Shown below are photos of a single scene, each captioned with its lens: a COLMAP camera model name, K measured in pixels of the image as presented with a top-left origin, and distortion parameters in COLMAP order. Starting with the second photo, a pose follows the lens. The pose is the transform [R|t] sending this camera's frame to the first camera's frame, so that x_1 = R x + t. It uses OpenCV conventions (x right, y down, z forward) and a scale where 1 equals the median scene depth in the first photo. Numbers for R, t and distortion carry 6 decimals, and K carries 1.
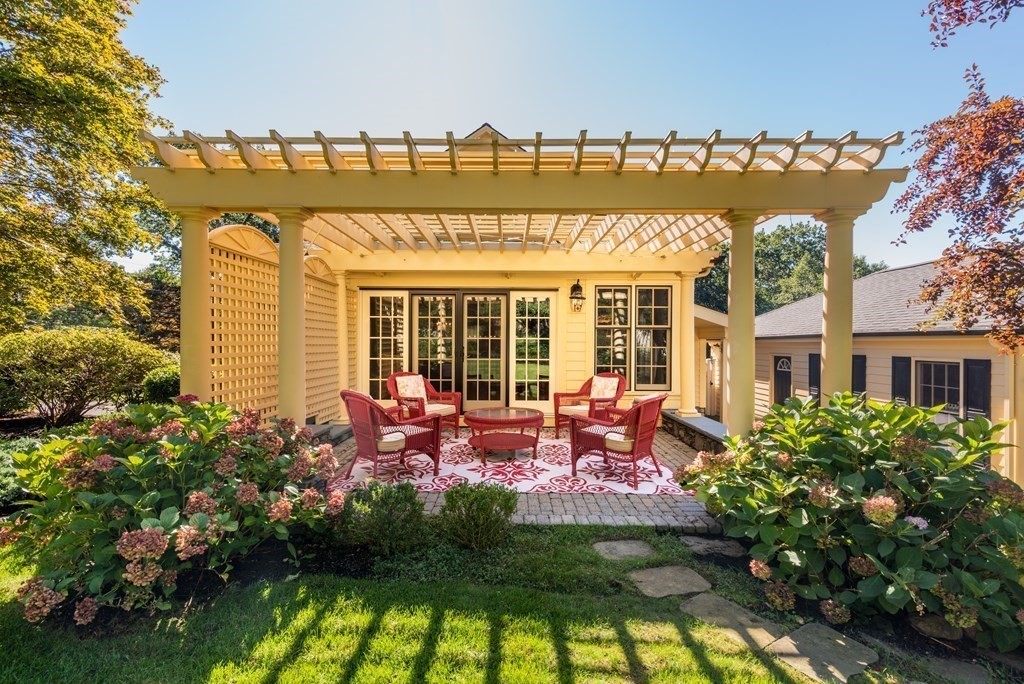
lens RADIAL K [[461.9, 0, 507.6], [0, 461.9, 341.8], [0, 0, 1]] dist [0.005647, 0.000402]
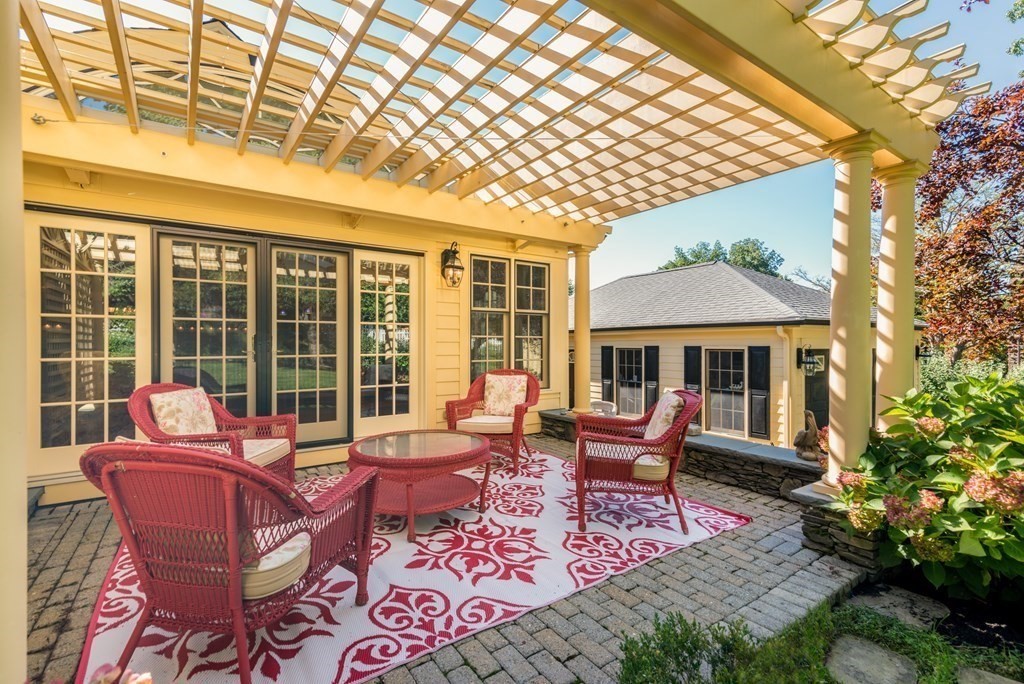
lens RADIAL K [[461.9, 0, 513.1], [0, 461.9, 345.9], [0, 0, 1]] dist [0.005647, 0.000402]
pose [[0.813151, -0.008622, 0.581989, -0.208013], [0.005004, 0.999957, 0.007822, 0.023426], [-0.582031, -0.003448, 0.813159, 0.382509]]
